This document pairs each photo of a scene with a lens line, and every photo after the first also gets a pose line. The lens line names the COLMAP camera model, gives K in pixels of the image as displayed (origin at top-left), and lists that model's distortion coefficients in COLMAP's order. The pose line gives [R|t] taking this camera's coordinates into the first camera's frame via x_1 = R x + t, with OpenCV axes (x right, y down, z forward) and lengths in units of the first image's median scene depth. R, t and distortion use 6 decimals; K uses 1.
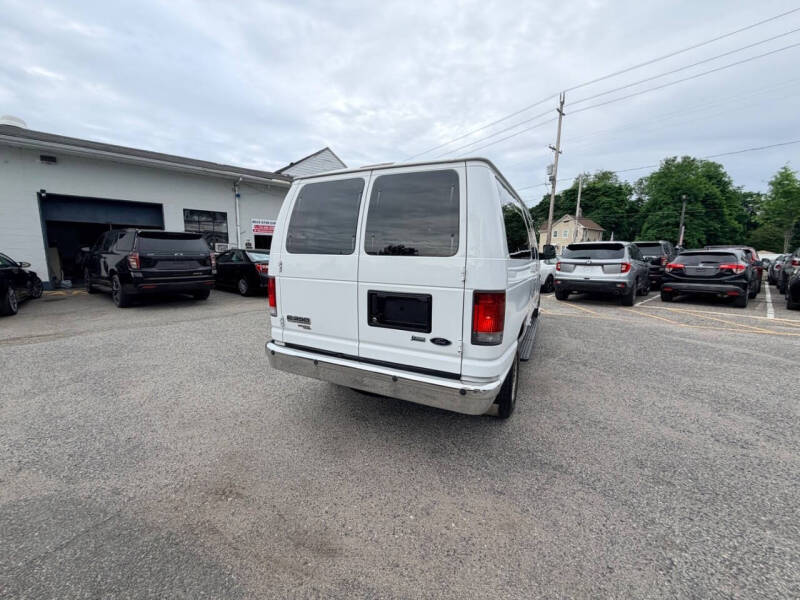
lens RADIAL K [[317.3, 0, 399.1], [0, 317.3, 299.0], [0, 0, 1]] dist [-0.000156, 0.000094]
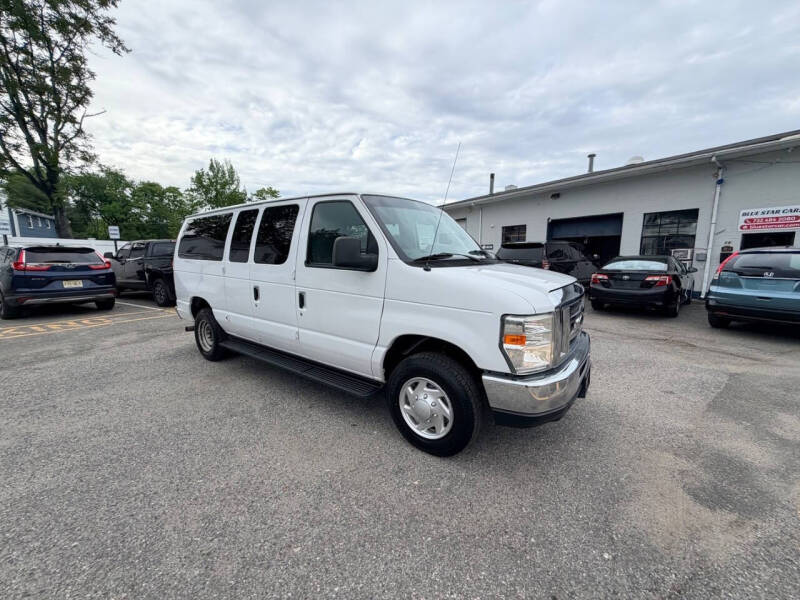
lens RADIAL K [[317.3, 0, 398.3], [0, 317.3, 302.3], [0, 0, 1]] dist [-0.000156, 0.000094]
pose [[-0.177415, 0.127036, -0.975903, 0.553913], [-0.147227, 0.977048, 0.153951, -0.096259], [0.973061, 0.170993, -0.154640, 0.699690]]
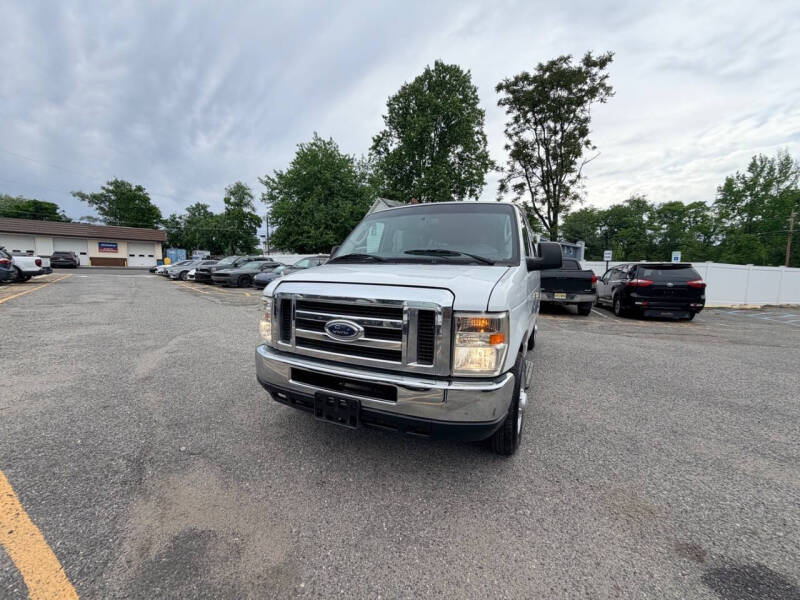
lens RADIAL K [[317.3, 0, 398.2], [0, 317.3, 300.3], [0, 0, 1]] dist [-0.000156, 0.000094]
pose [[-0.999291, -0.036207, -0.010322, 0.204840], [-0.037620, 0.971101, 0.235685, -0.136307], [0.001490, 0.235907, -0.971775, 1.039473]]
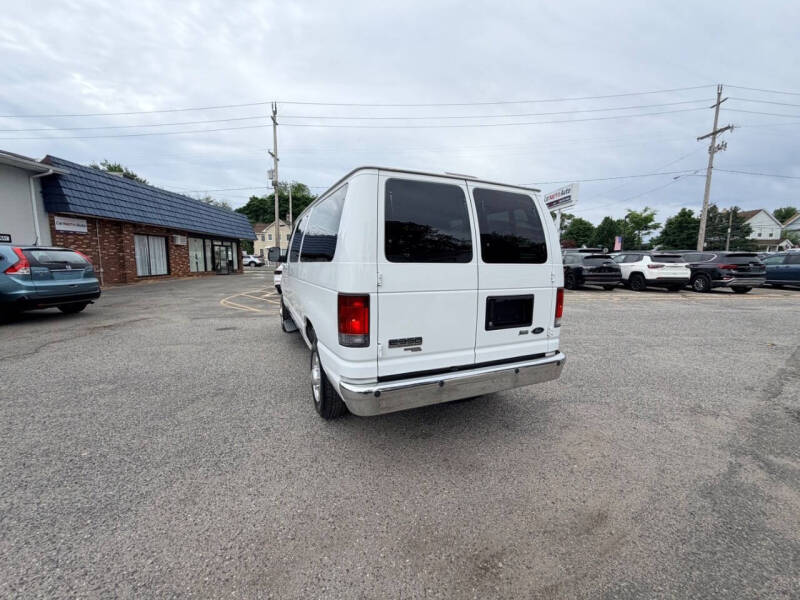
lens RADIAL K [[317.3, 0, 398.3], [0, 317.3, 299.2], [0, 0, 1]] dist [-0.000156, 0.000094]
pose [[0.642654, -0.102846, 0.759222, -0.271601], [0.106898, 0.993293, 0.044069, -0.024428], [-0.758662, 0.052839, 0.649338, 0.137281]]
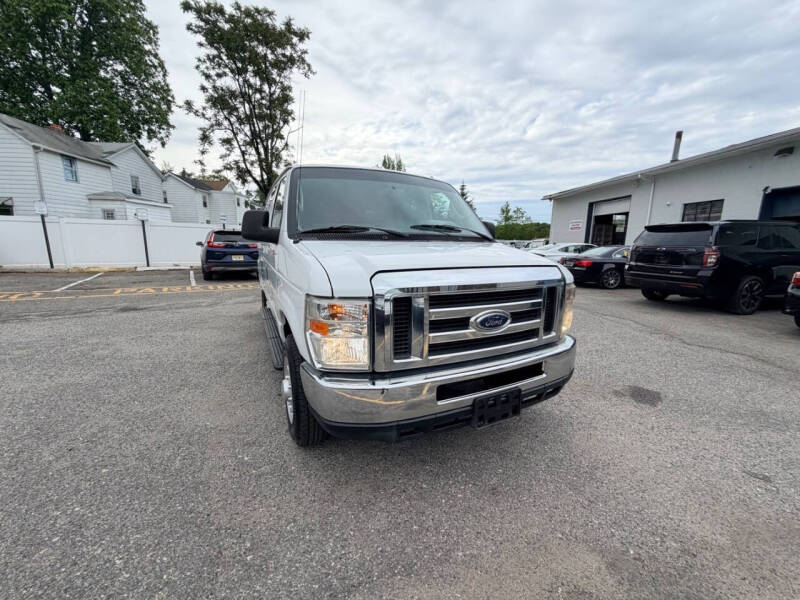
lens RADIAL K [[317.3, 0, 398.5], [0, 317.3, 302.2], [0, 0, 1]] dist [-0.000156, 0.000094]
pose [[-0.619372, 0.122493, -0.775483, 0.435824], [-0.137586, 0.955532, 0.260822, -0.115718], [0.772948, 0.268242, -0.574977, 0.886932]]
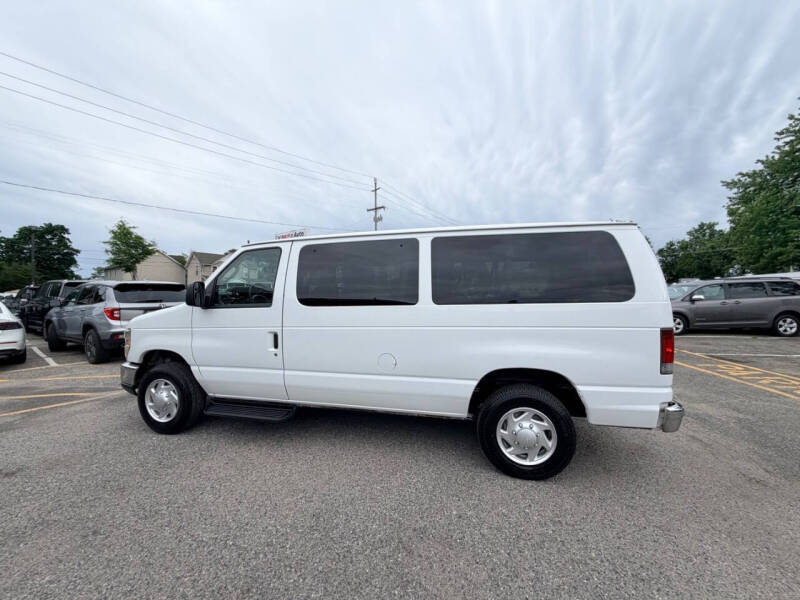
lens RADIAL K [[317.3, 0, 397.2], [0, 317.3, 302.5], [0, 0, 1]] dist [-0.000156, 0.000094]
pose [[-0.207602, -0.033647, 0.977634, -0.333901], [0.140093, 0.988084, 0.063756, -0.092471], [-0.968130, 0.150196, -0.200415, 0.579049]]
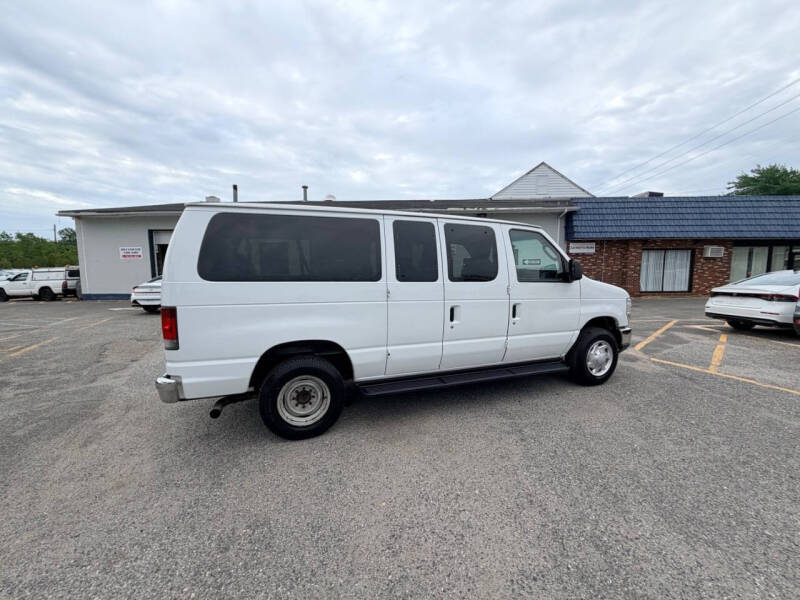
lens RADIAL K [[317.3, 0, 398.3], [0, 317.3, 302.1], [0, 0, 1]] dist [-0.000156, 0.000094]
pose [[0.725350, 0.046776, -0.686789, 0.404357], [-0.082843, 0.996369, -0.019633, -0.021281], [0.683377, 0.071136, 0.726592, 0.153531]]
